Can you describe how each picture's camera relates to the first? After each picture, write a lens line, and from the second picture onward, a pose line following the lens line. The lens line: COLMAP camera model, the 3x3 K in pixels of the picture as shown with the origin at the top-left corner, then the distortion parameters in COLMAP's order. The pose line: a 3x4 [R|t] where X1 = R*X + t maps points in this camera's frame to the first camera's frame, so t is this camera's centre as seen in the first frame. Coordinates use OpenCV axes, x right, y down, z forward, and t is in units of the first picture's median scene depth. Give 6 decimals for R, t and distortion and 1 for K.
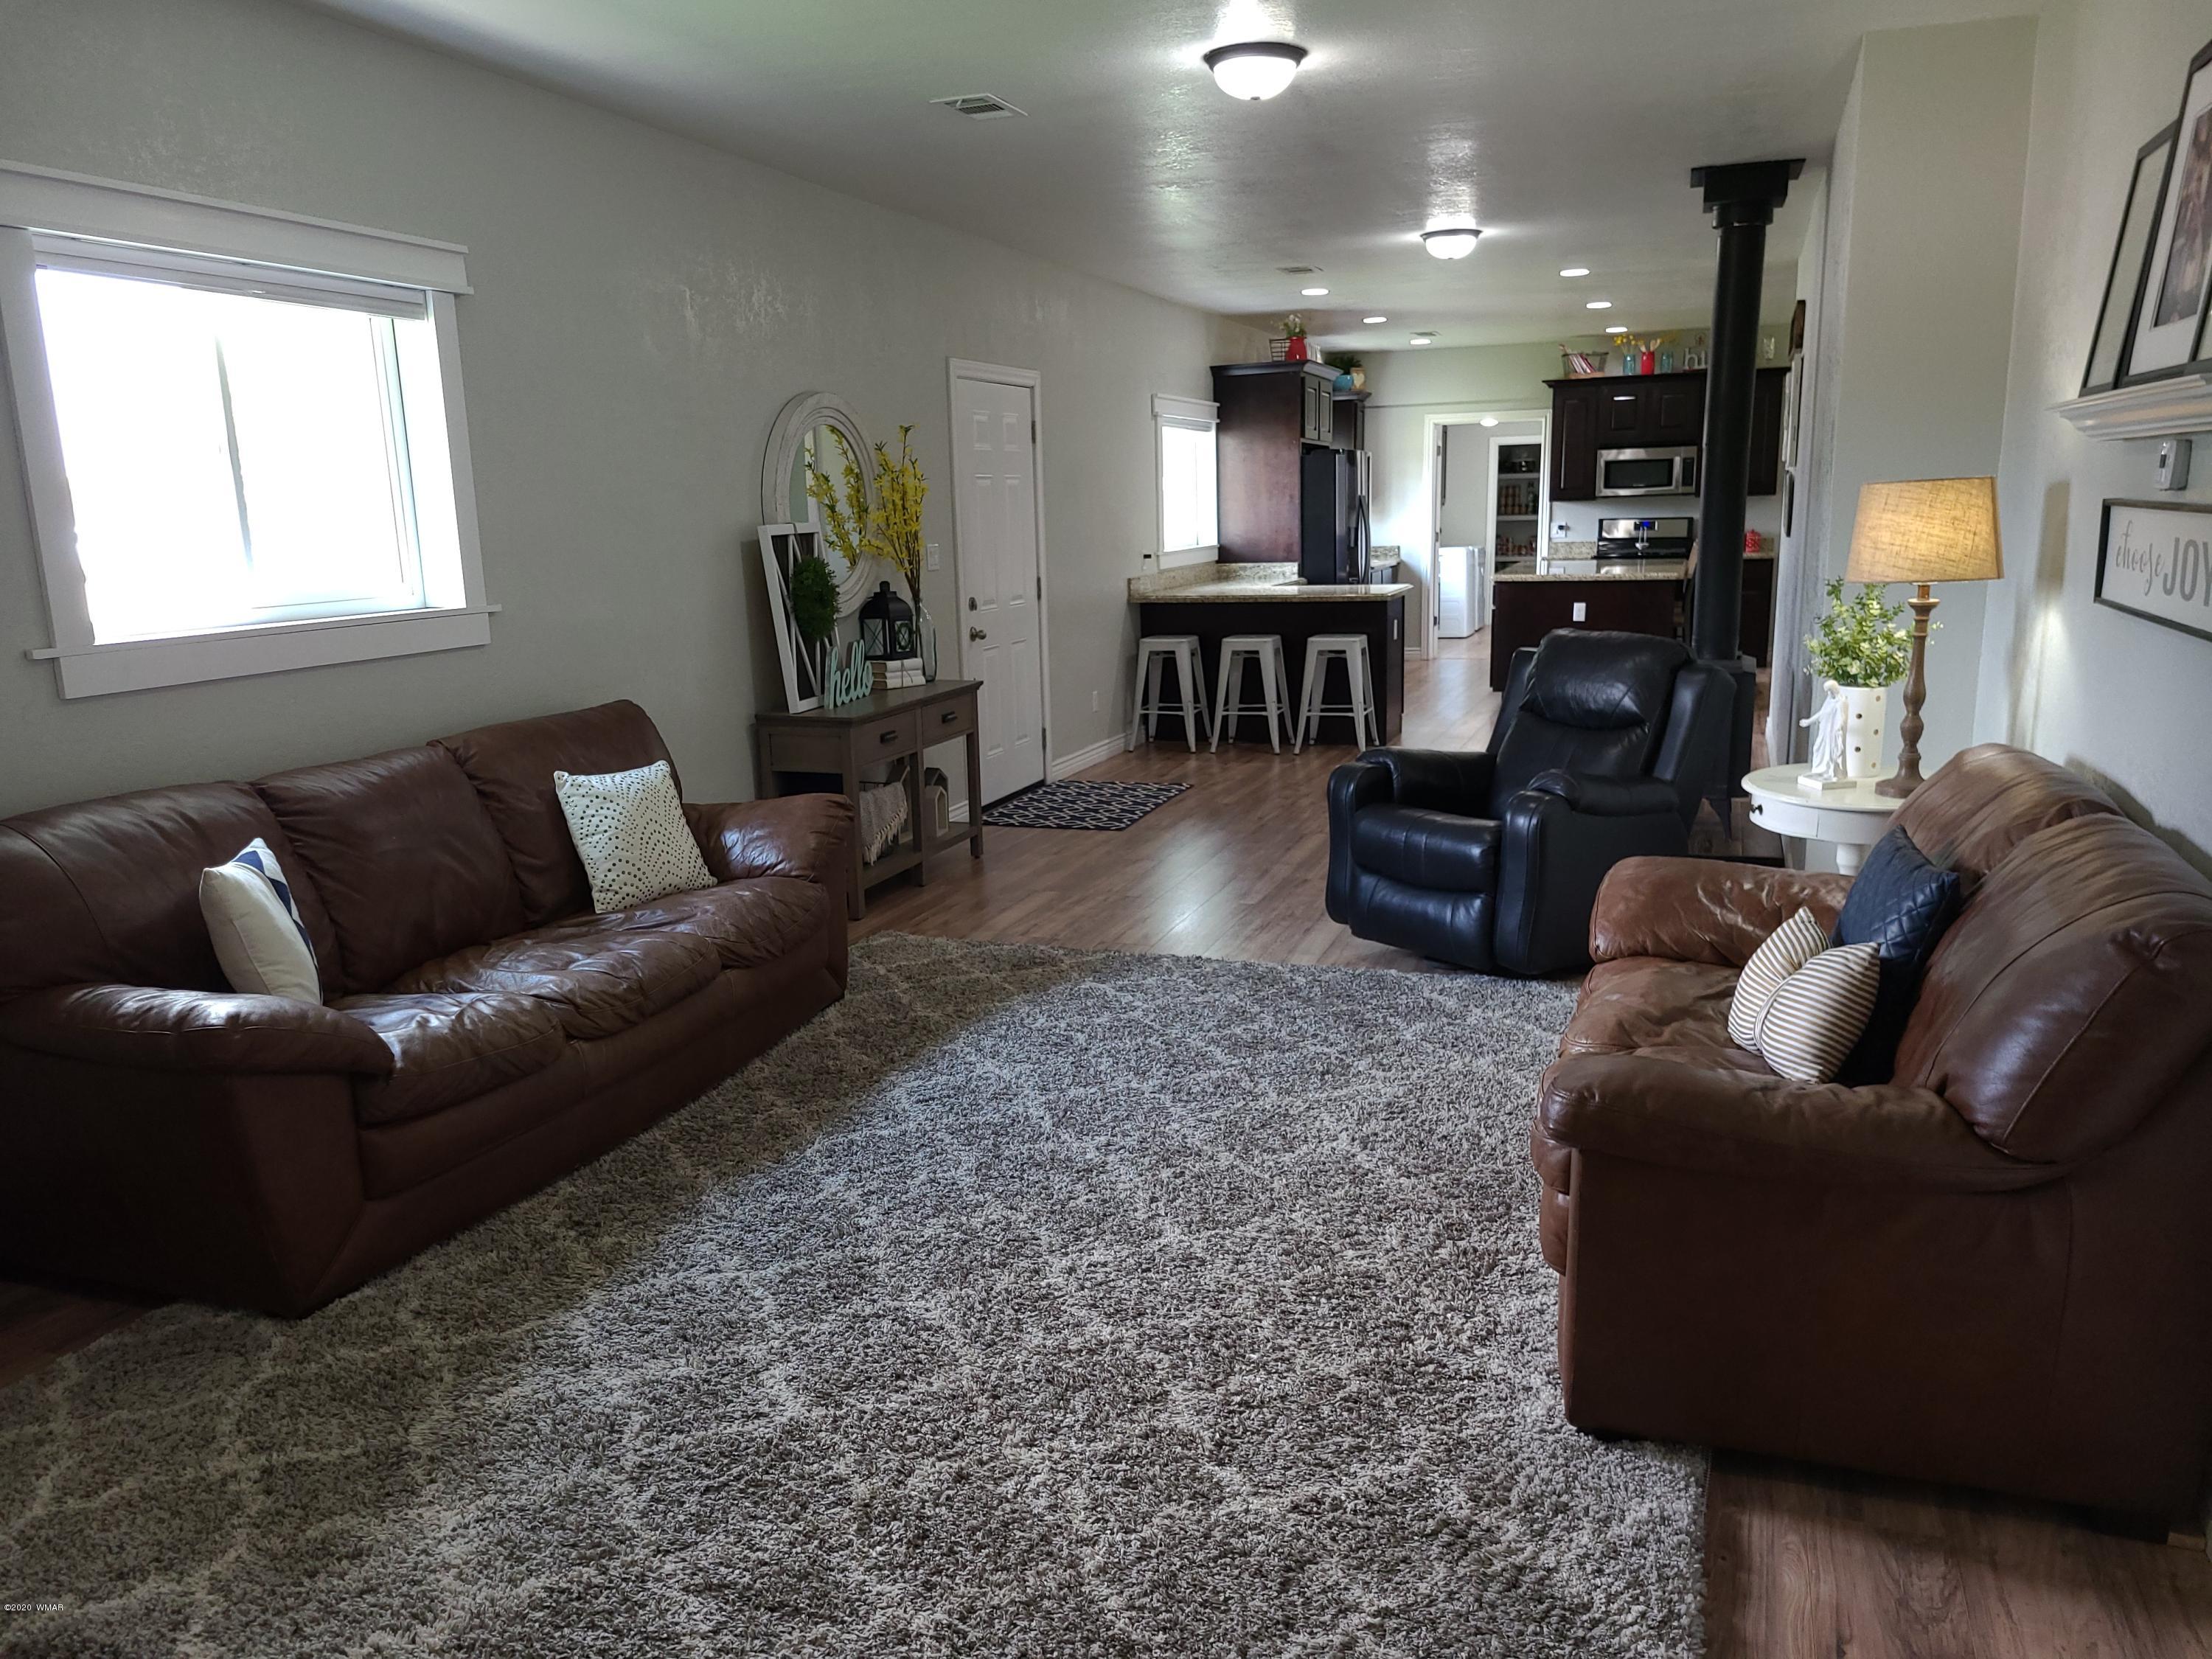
lens RADIAL K [[1655.5, 0, 1105.6], [0, 1655.5, 844.5], [0, 0, 1]] dist [0.064431, -0.051503]
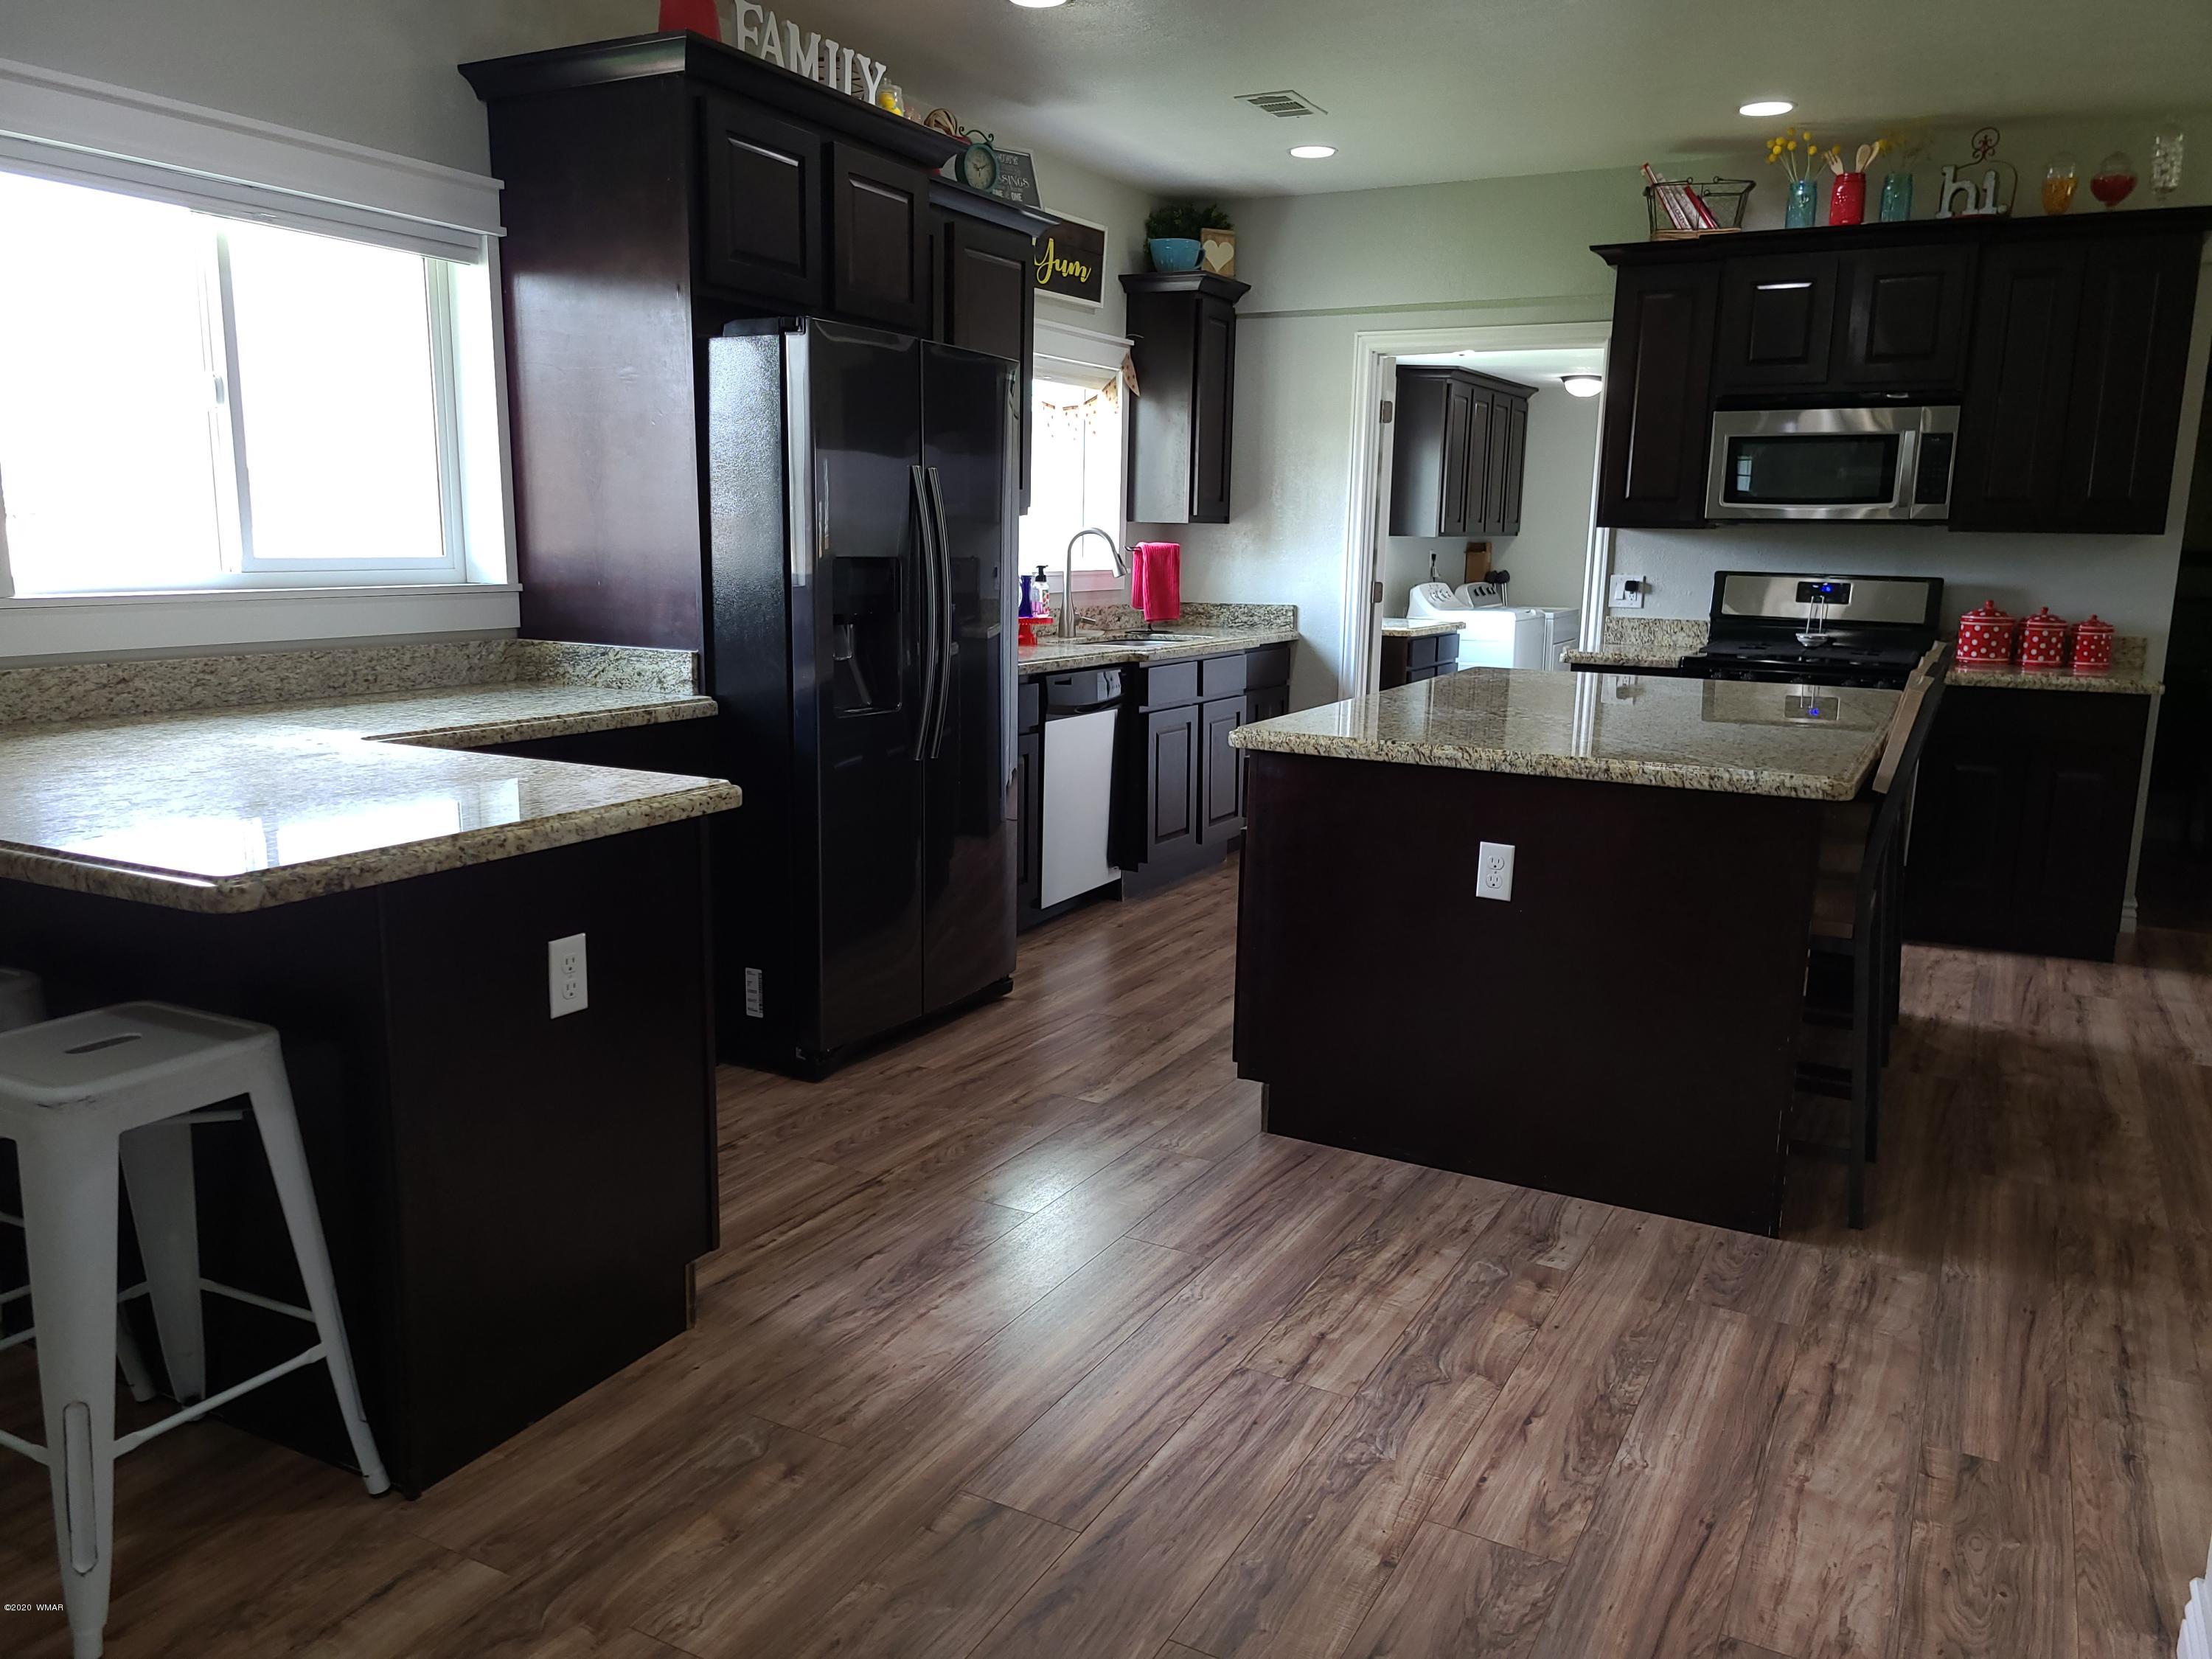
lens RADIAL K [[1651.7, 0, 1106.0], [0, 1651.7, 829.5], [0, 0, 1]] dist [0.064224, -0.050423]
pose [[0.988190, 0.070895, -0.135850, 0.299805], [-0.073902, 0.997117, -0.017211, -0.160724], [0.134238, 0.027048, 0.990580, 0.811382]]
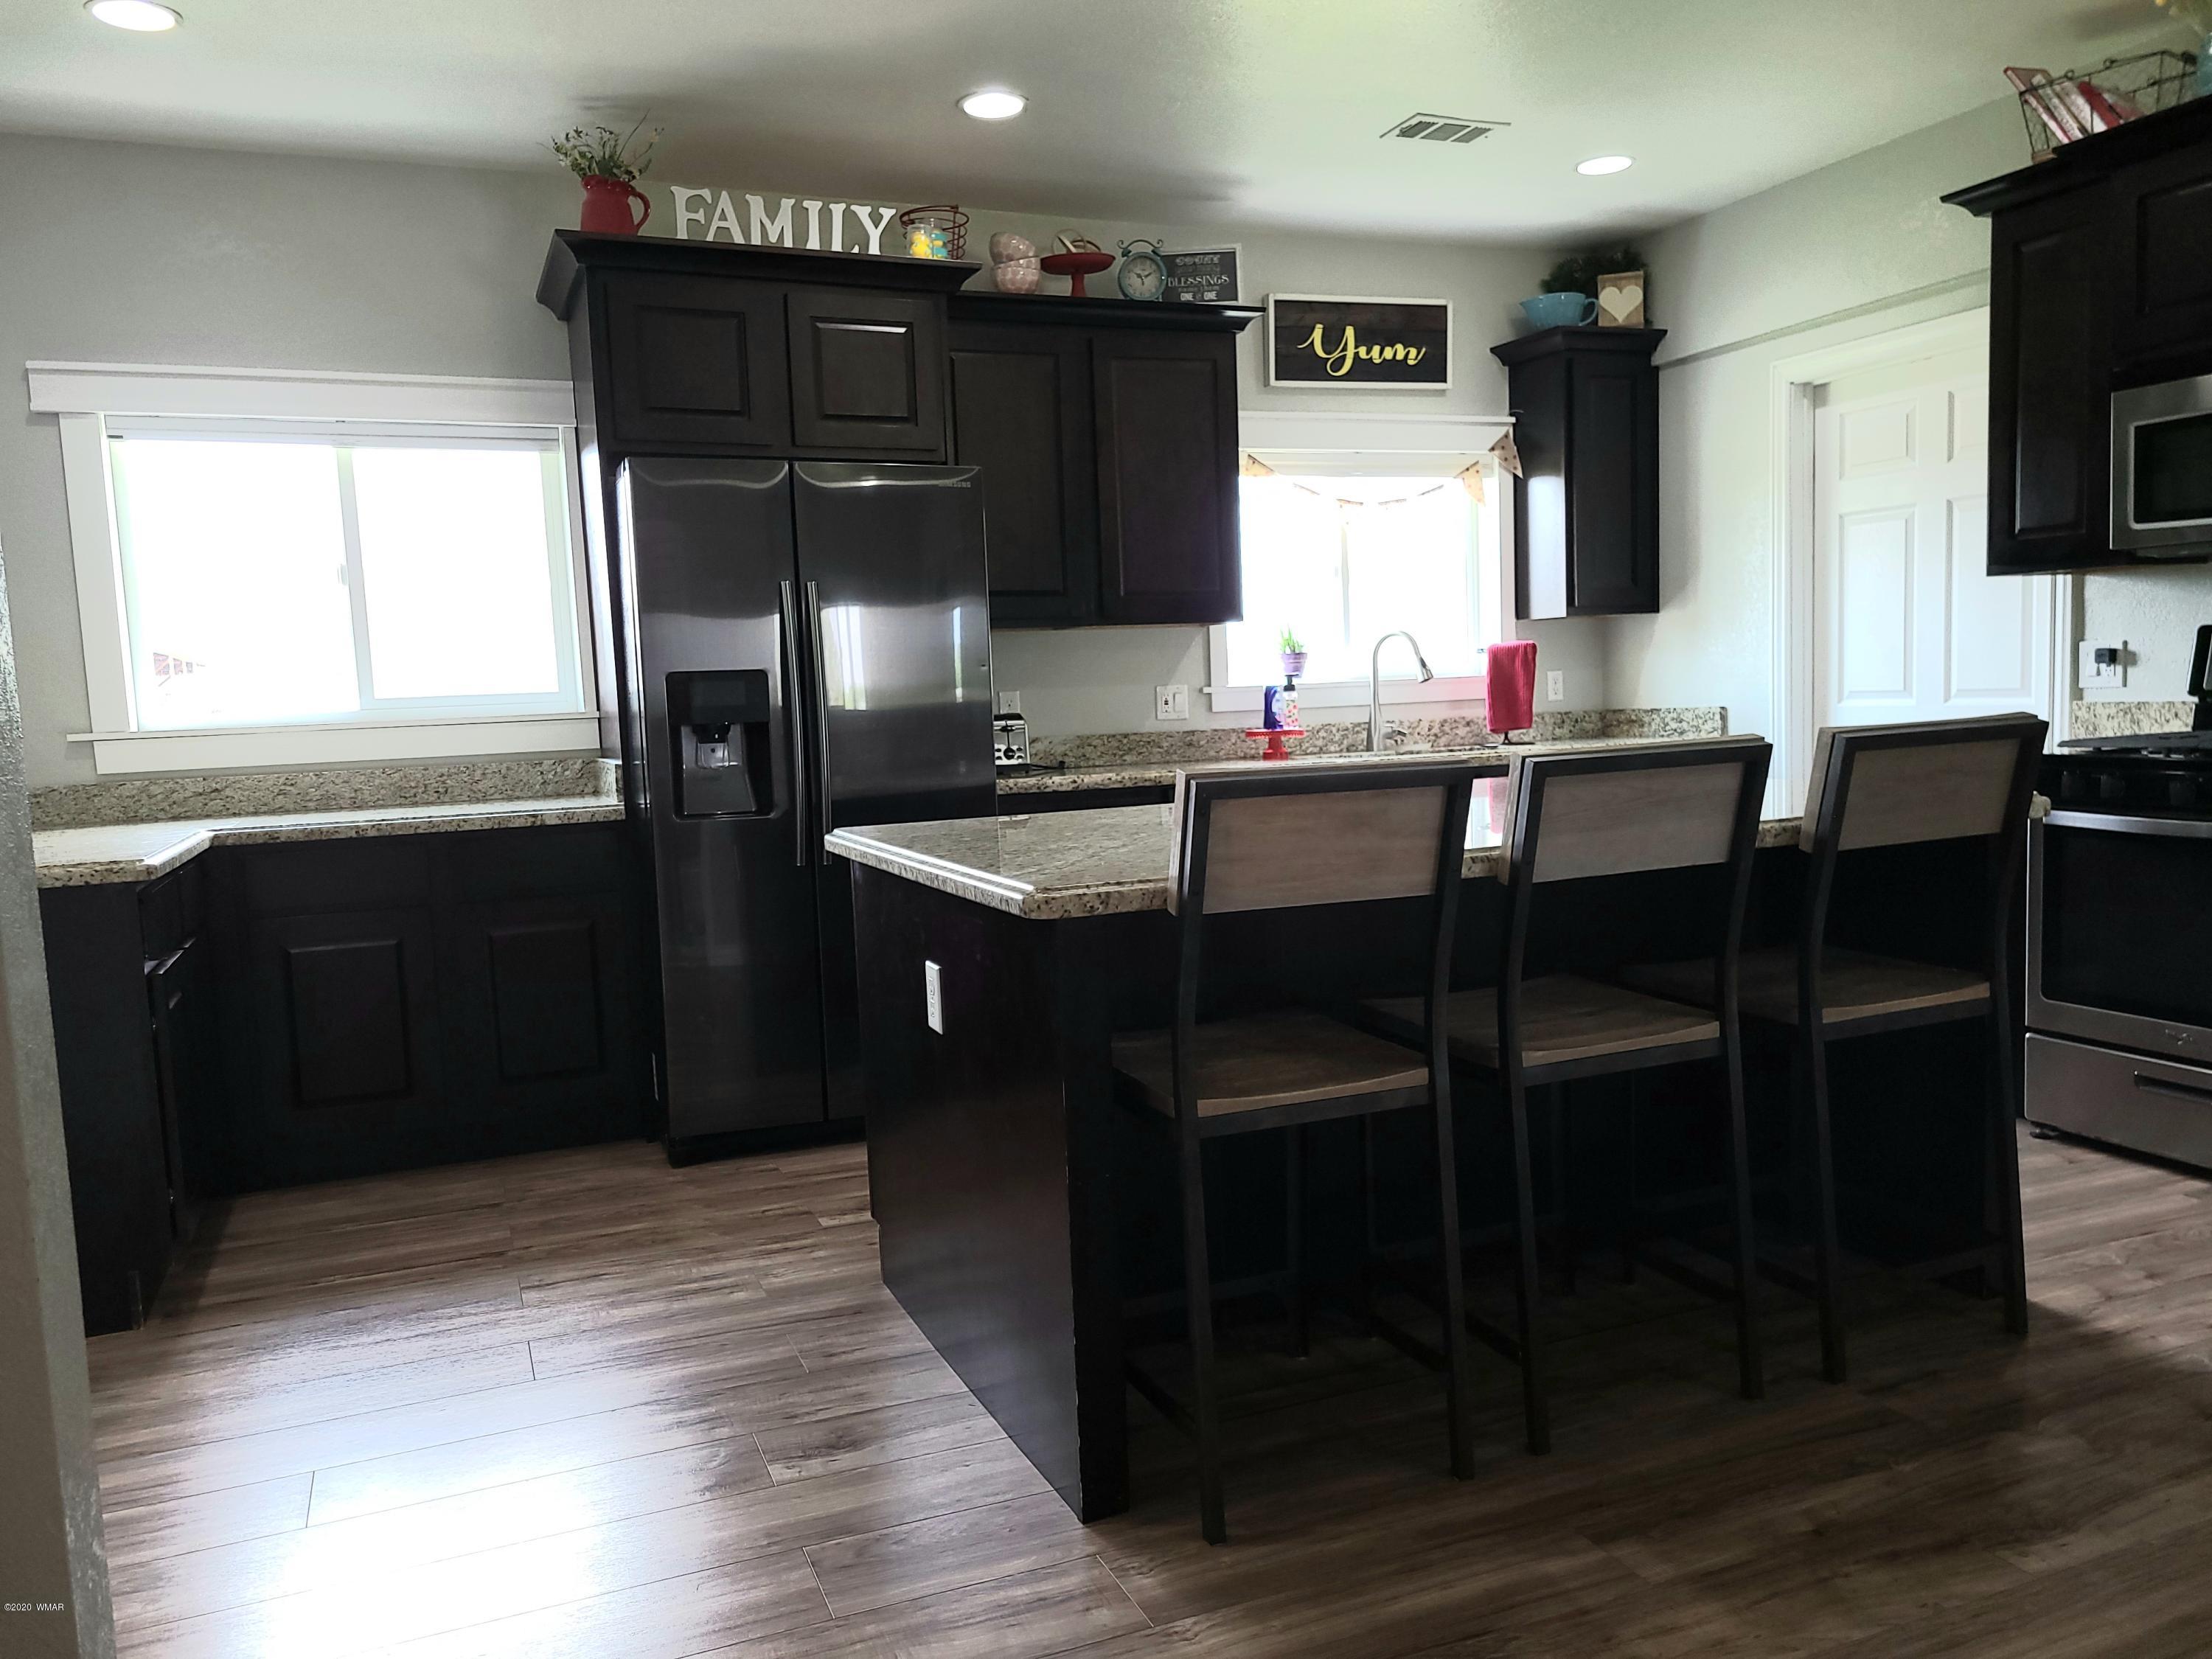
lens RADIAL K [[1655.5, 0, 1105.6], [0, 1655.5, 844.5], [0, 0, 1]] dist [0.064431, -0.051503]
pose [[0.675502, 0.069166, -0.734107, 0.573387], [-0.127065, 0.991616, -0.023493, -0.188449], [0.726327, 0.109148, 0.678628, 0.992103]]
